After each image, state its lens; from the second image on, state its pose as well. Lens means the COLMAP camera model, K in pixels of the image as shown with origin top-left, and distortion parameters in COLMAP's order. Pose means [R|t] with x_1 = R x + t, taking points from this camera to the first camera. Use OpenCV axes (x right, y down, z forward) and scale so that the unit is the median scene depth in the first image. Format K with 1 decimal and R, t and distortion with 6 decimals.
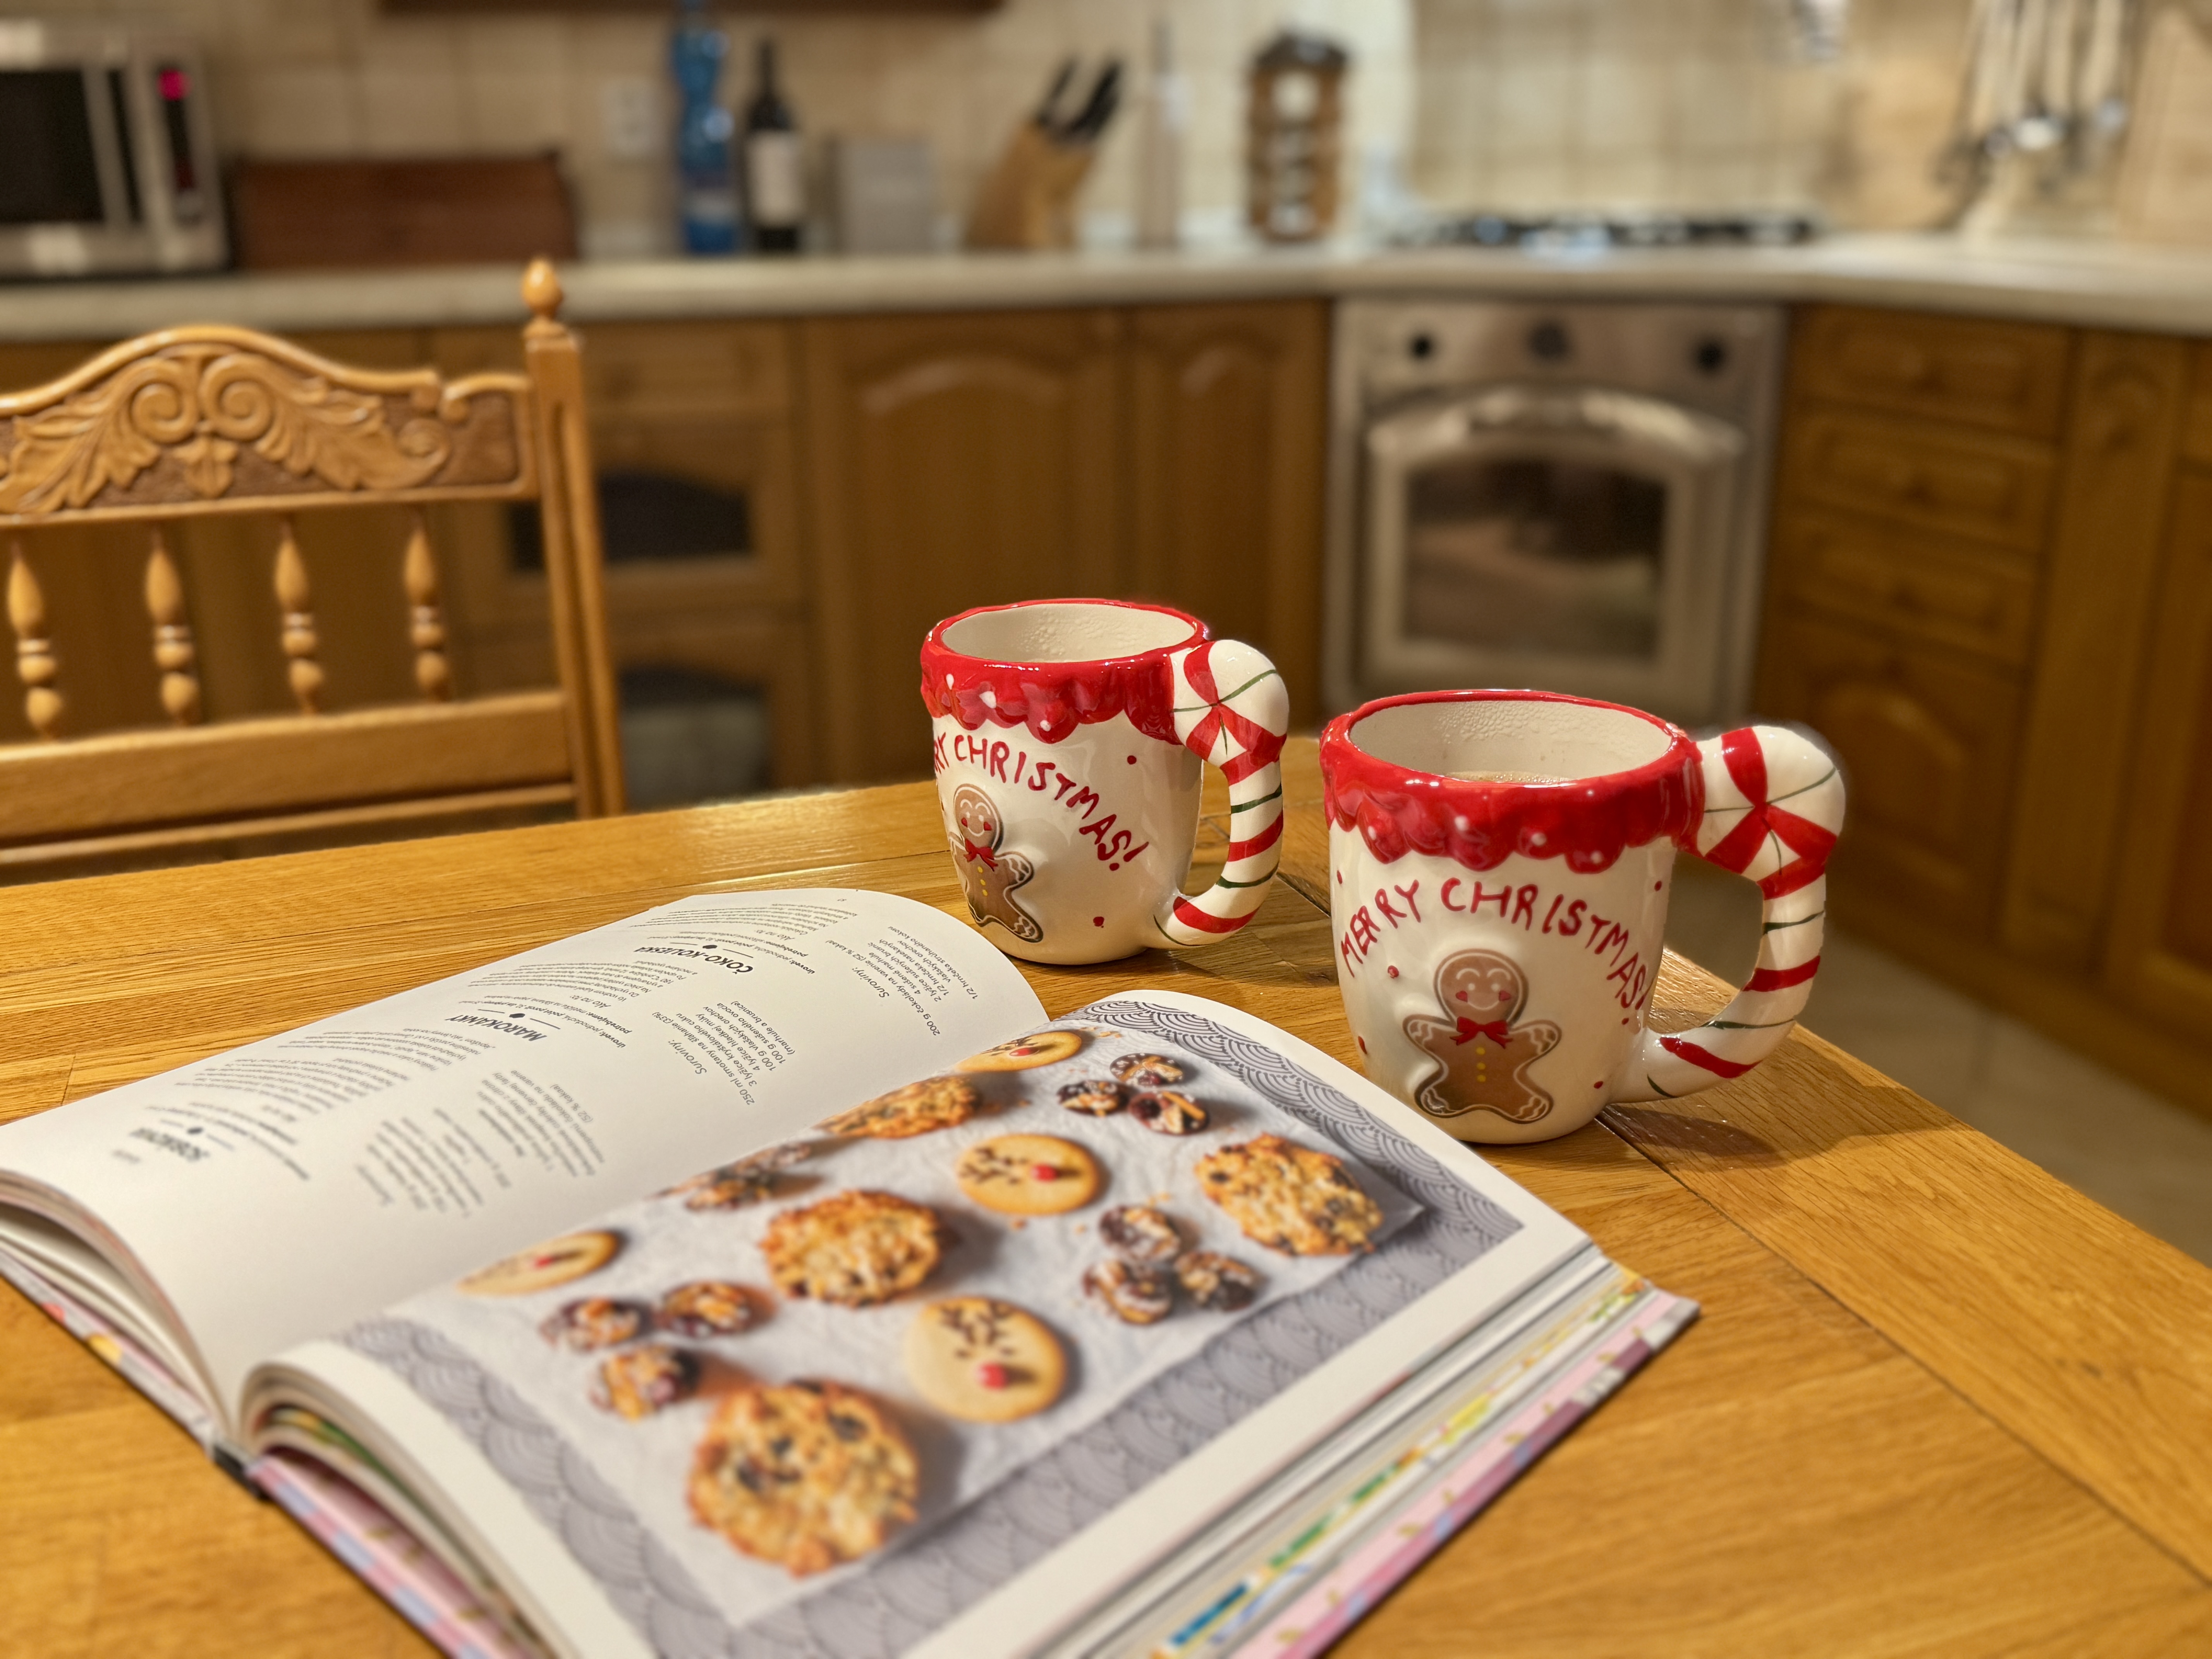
lens RADIAL K [[2067.6, 0, 1106.0], [0, 2067.6, 829.5], [0, 0, 1]] dist [-0.005561, -0.001062]
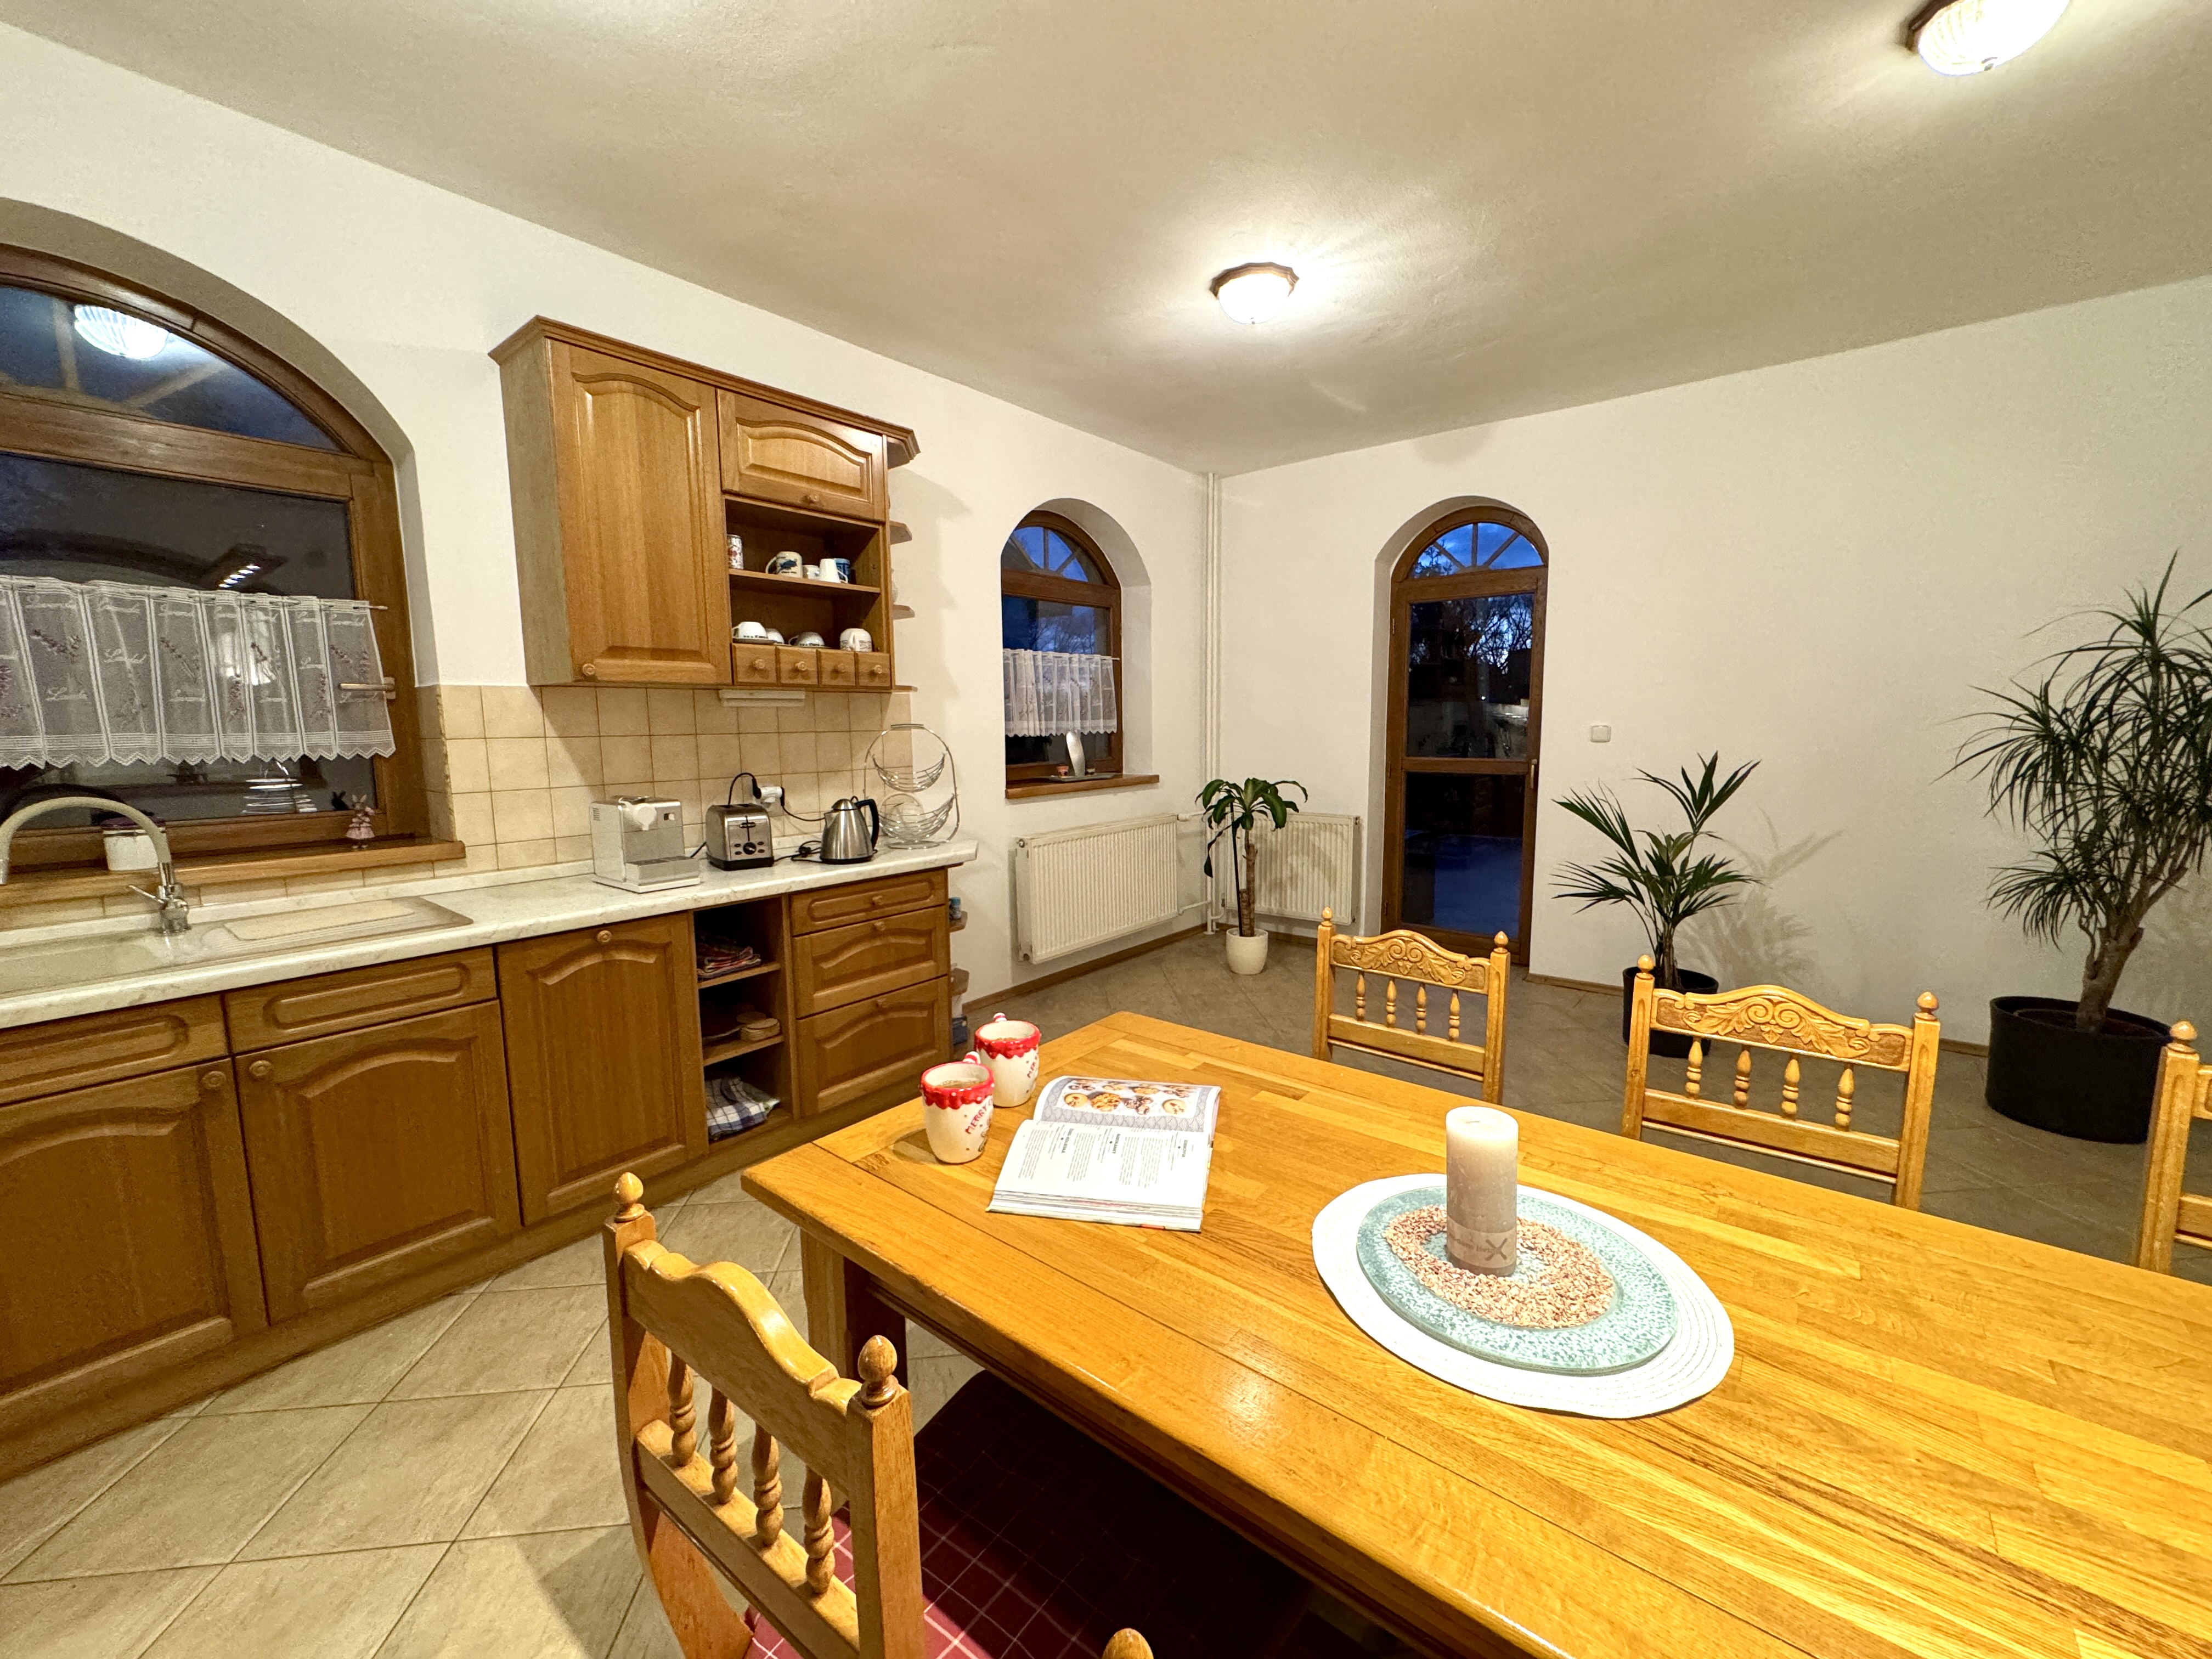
lens RADIAL K [[889.5, 0, 1106.0], [0, 889.5, 829.5], [0, 0, 1]] dist [0.000690, 0.000017]
pose [[-0.515003, -0.090719, 0.852374, -0.415641], [0.286048, 0.919195, 0.270661, -0.238887], [-0.808052, 0.383211, -0.447439, 0.347302]]
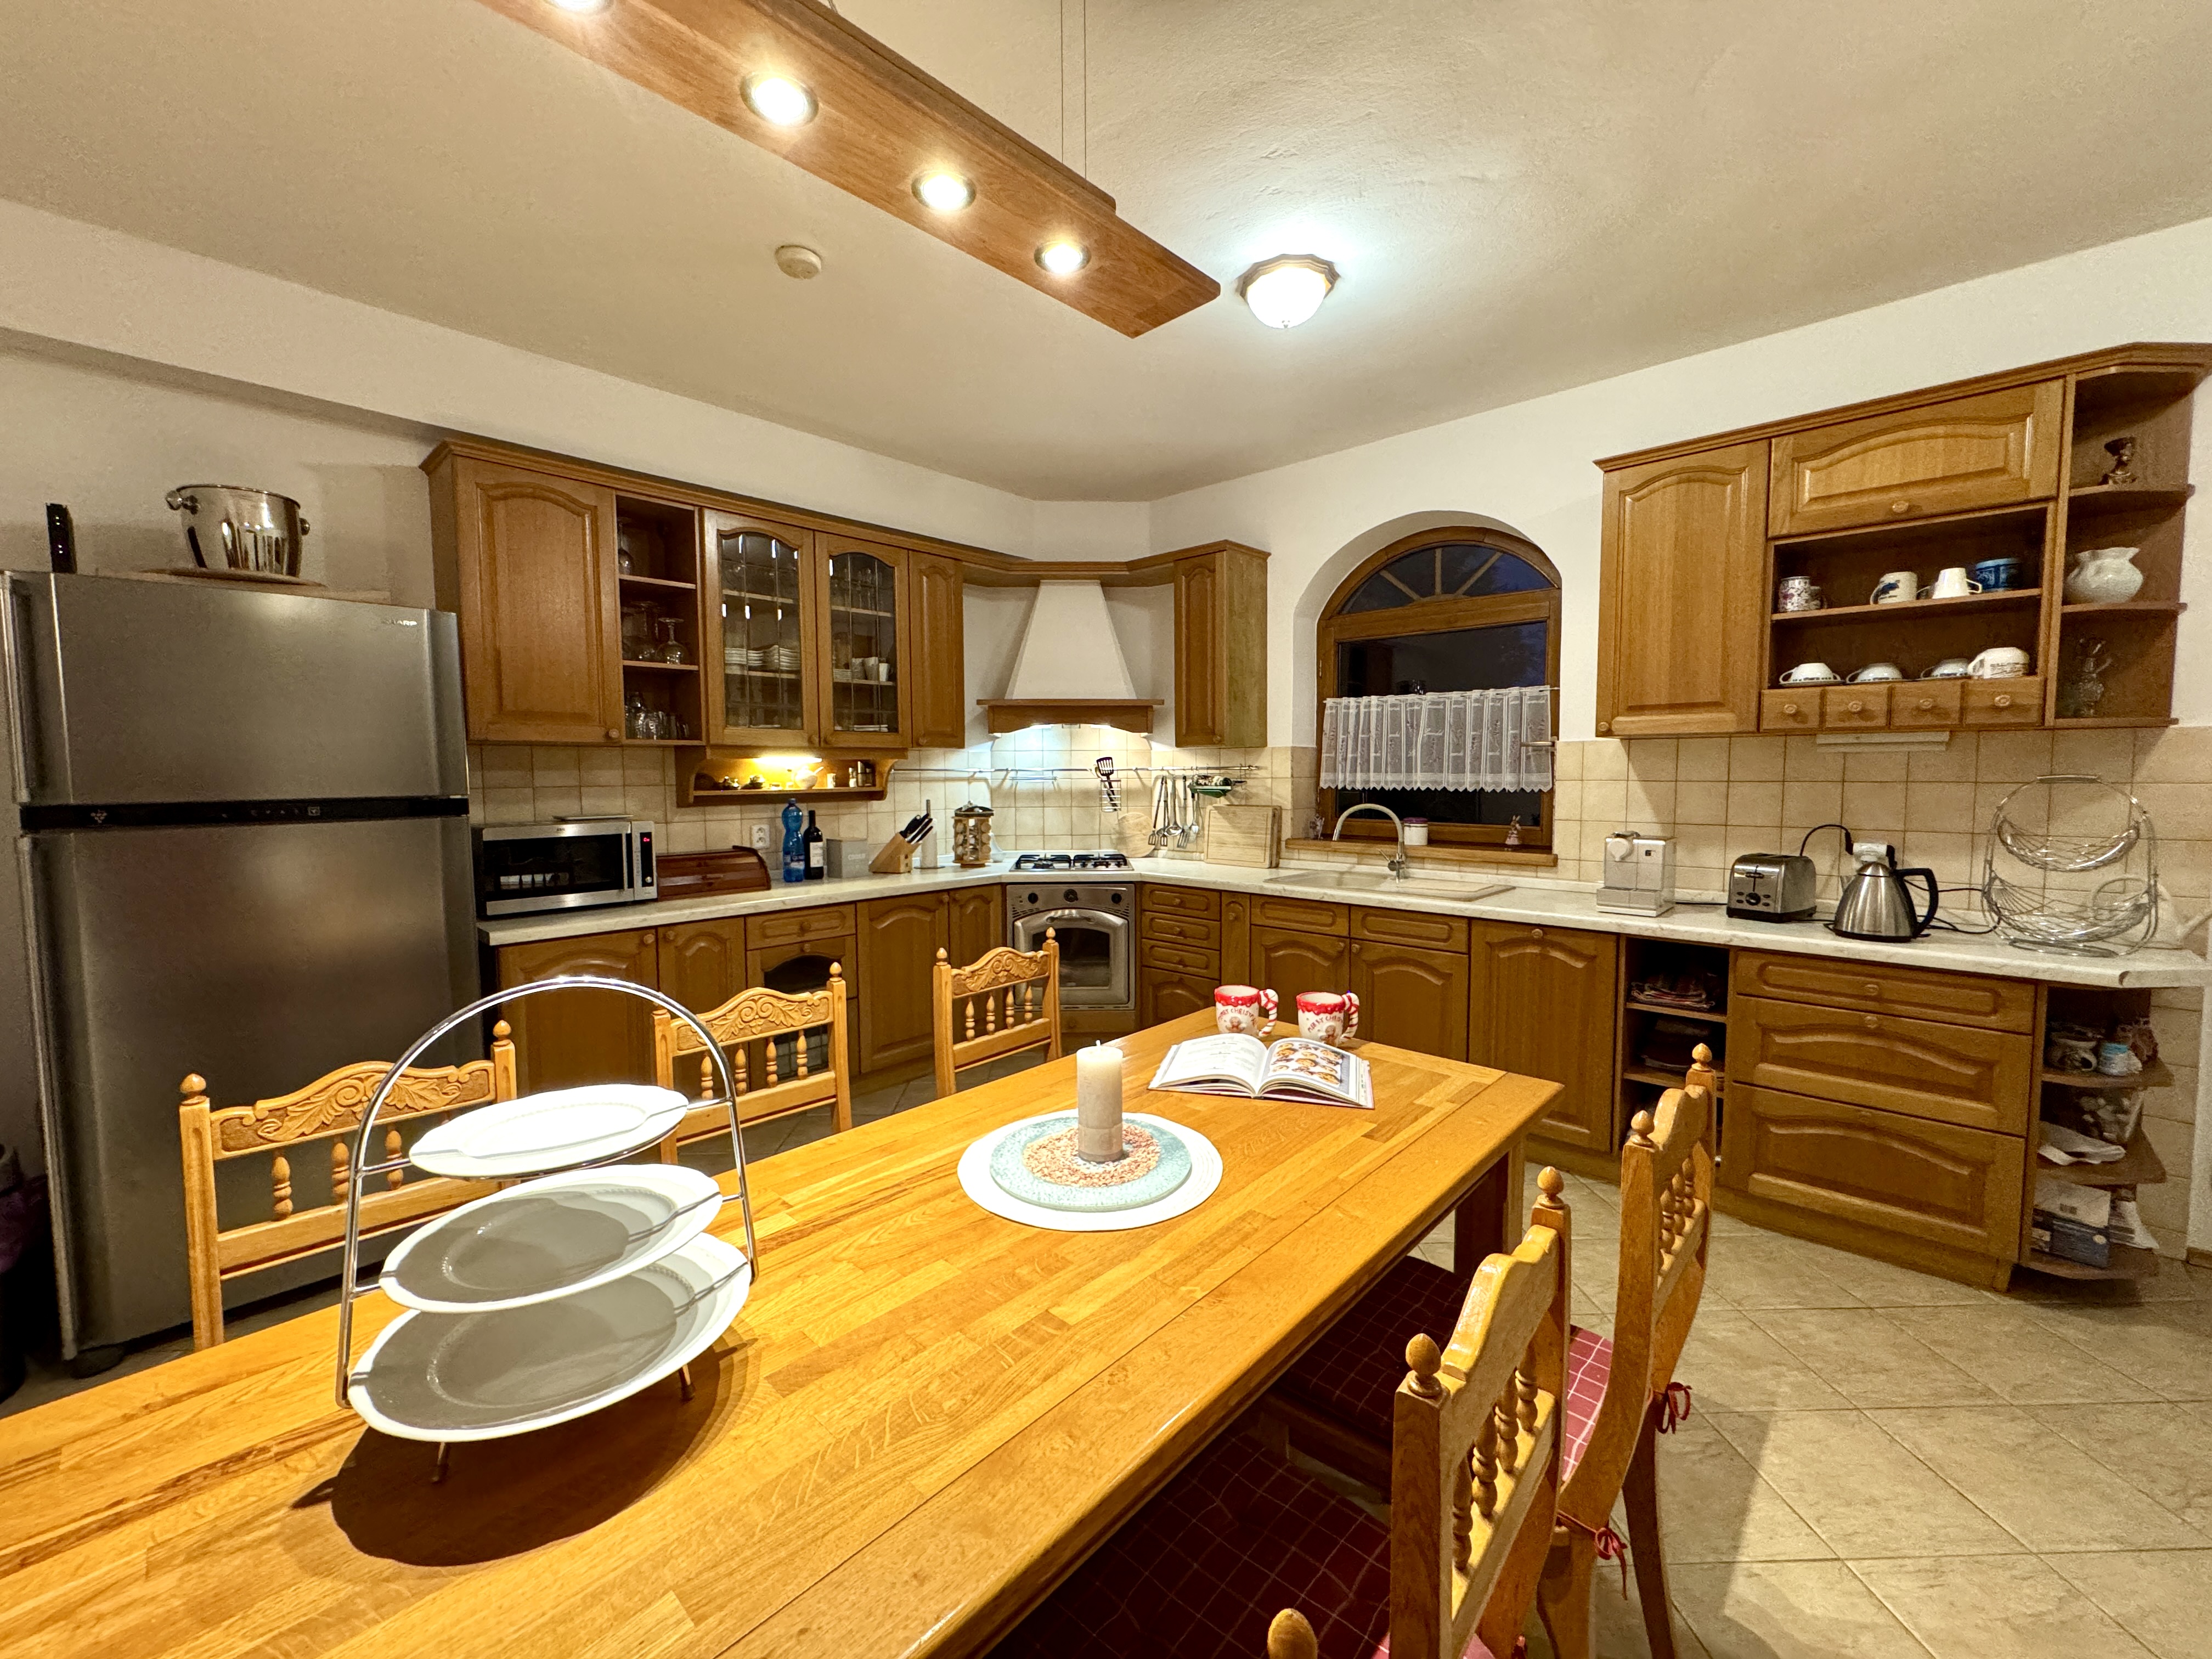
lens RADIAL K [[889.5, 0, 1106.0], [0, 889.5, 829.5], [0, 0, 1]] dist [0.000690, 0.000017]
pose [[0.891468, -0.023462, 0.452475, -0.427658], [0.138179, 0.965161, -0.222194, -0.005567], [-0.431499, 0.260601, 0.863653, -0.361580]]
